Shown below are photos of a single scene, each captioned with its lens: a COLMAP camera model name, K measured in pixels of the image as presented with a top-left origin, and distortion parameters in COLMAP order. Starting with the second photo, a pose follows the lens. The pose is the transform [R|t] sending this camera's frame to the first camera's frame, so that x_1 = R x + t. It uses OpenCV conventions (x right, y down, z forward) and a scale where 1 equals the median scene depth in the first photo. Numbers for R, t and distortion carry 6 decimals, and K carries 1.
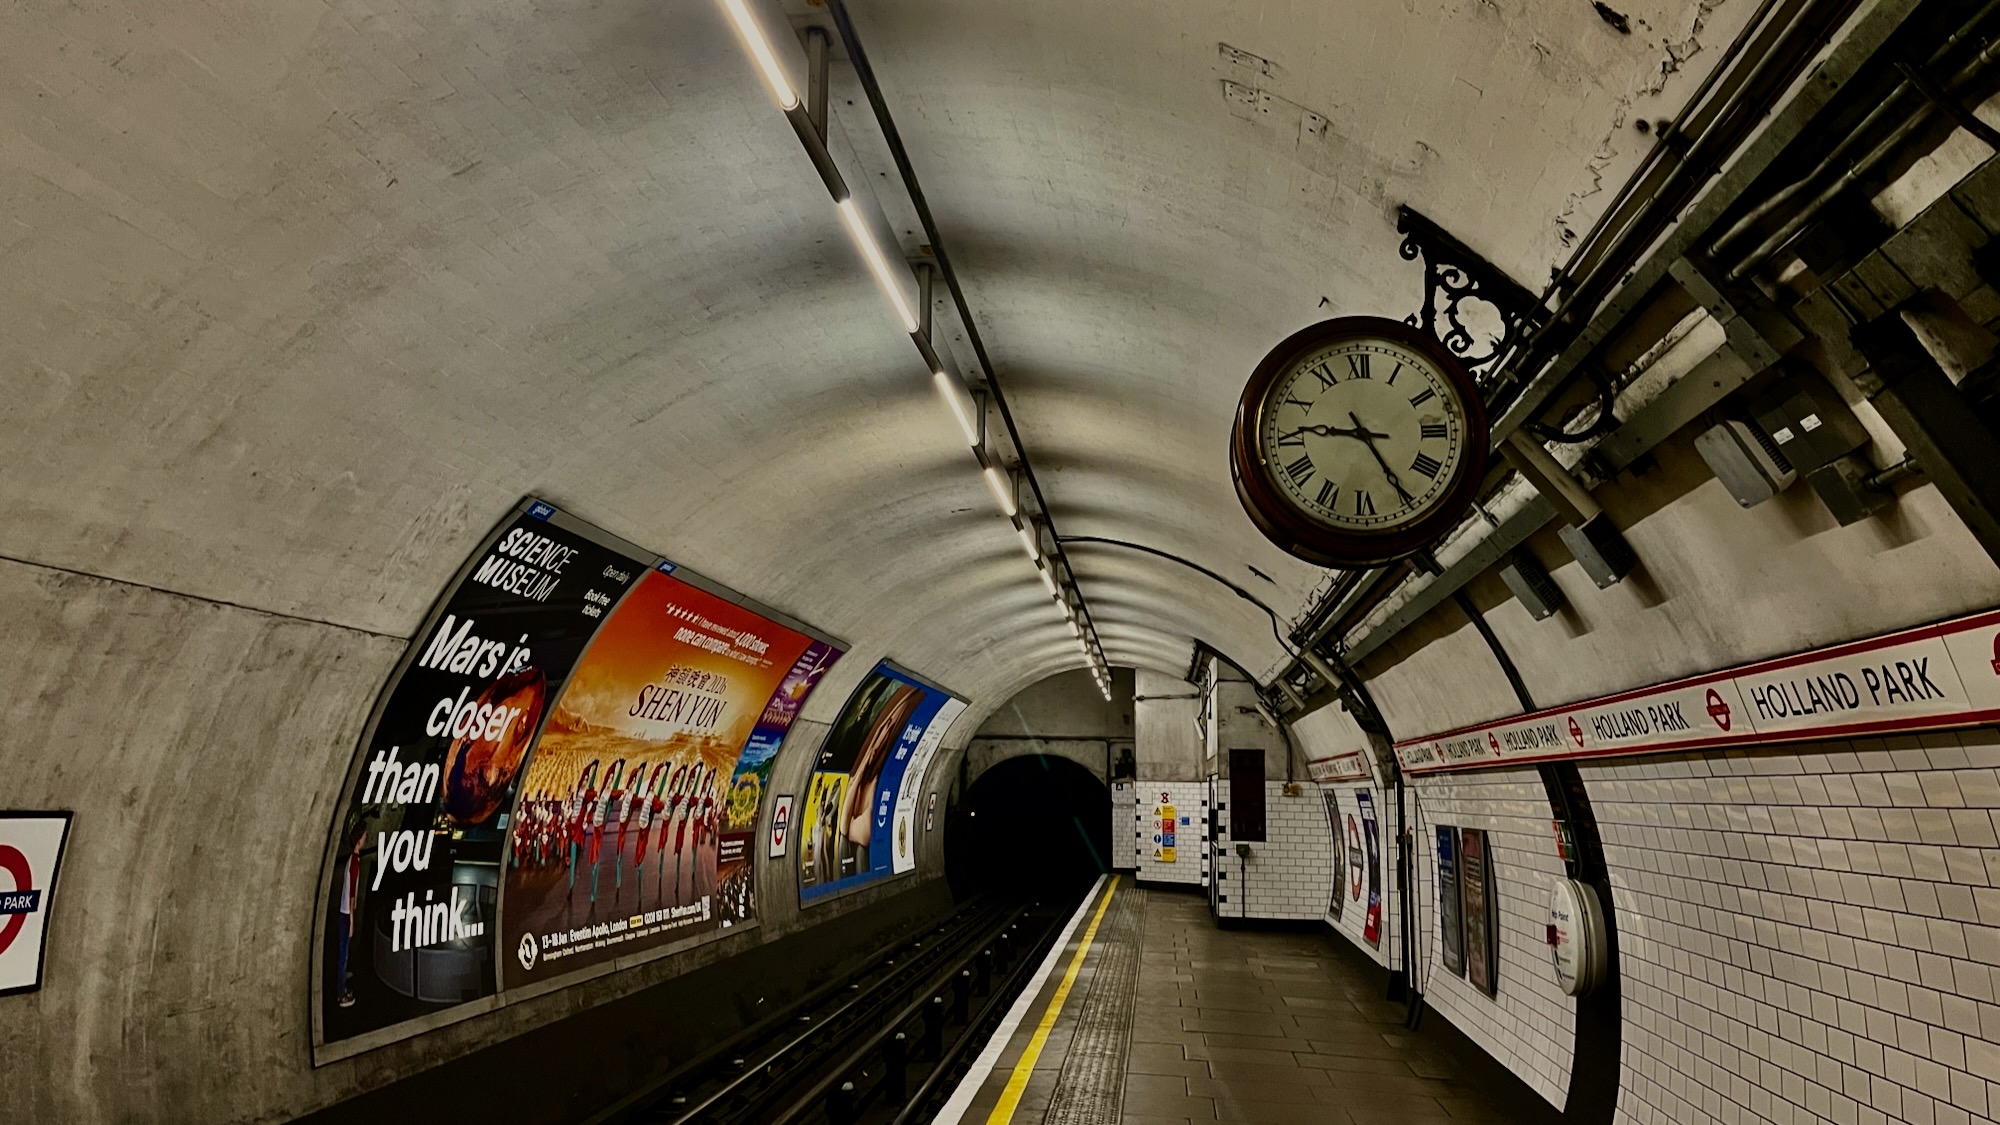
lens RADIAL K [[1523.6, 0, 1009.6], [0, 1523.6, 532.3], [0, 0, 1]] dist [0.099643, -0.156892]
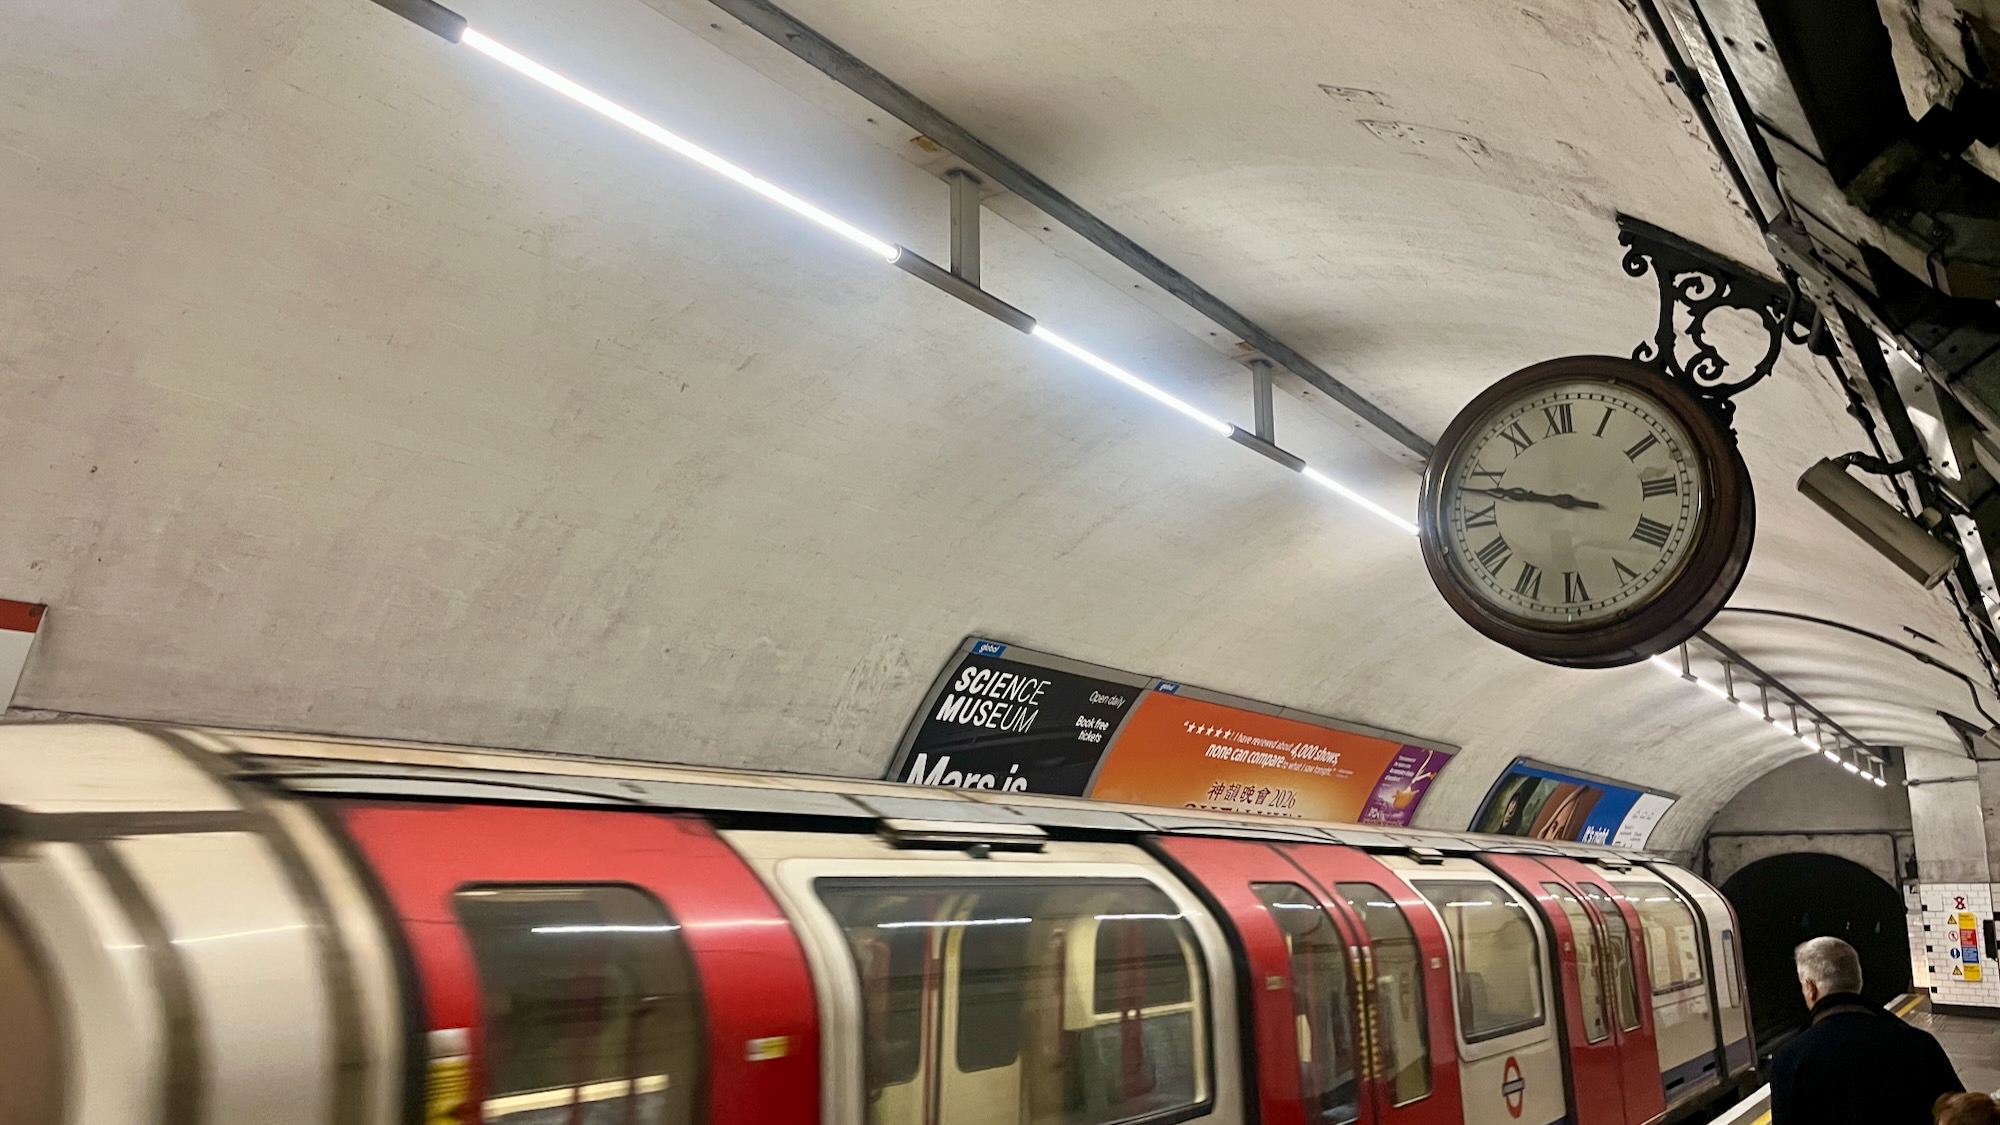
lens RADIAL K [[1523.6, 0, 1009.6], [0, 1523.6, 532.3], [0, 0, 1]] dist [0.099643, -0.156892]
pose [[0.880209, -0.121013, -0.458900, 0.199984], [0.092611, 0.992153, -0.083996, -0.004243], [0.465463, 0.031435, 0.884509, 0.084201]]
